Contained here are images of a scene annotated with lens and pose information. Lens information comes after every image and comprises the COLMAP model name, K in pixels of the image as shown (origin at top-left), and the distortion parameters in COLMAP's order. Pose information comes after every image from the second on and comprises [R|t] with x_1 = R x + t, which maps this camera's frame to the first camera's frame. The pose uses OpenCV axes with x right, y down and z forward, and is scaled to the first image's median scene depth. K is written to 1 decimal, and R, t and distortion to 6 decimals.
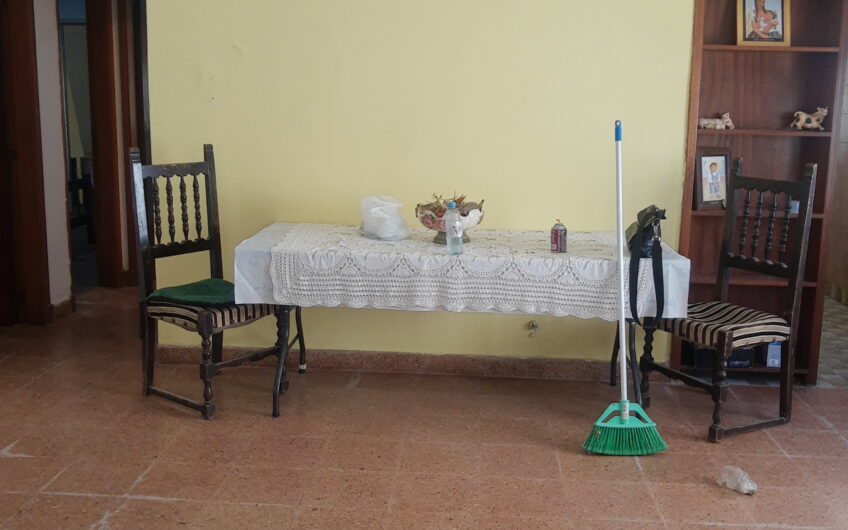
lens RADIAL K [[913.4, 0, 423.0], [0, 913.4, 264.3], [0, 0, 1]] dist [0.051897, 0.000000]
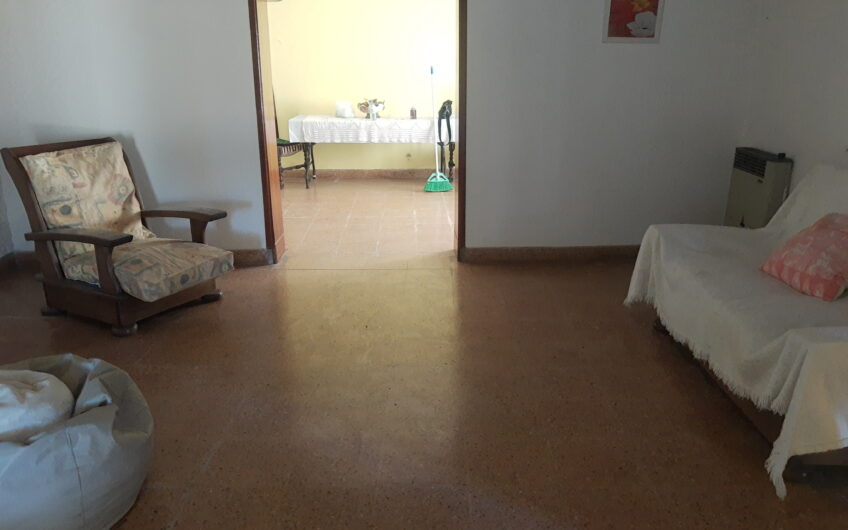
lens RADIAL K [[601.2, 0, 425.6], [0, 601.2, 267.6], [0, 0, 1]] dist [-0.002811, -0.000873]
pose [[0.995105, -0.050829, 0.084753, 0.015706], [0.037228, 0.987218, 0.154964, 0.140868], [-0.091546, -0.151050, 0.984278, -0.756876]]
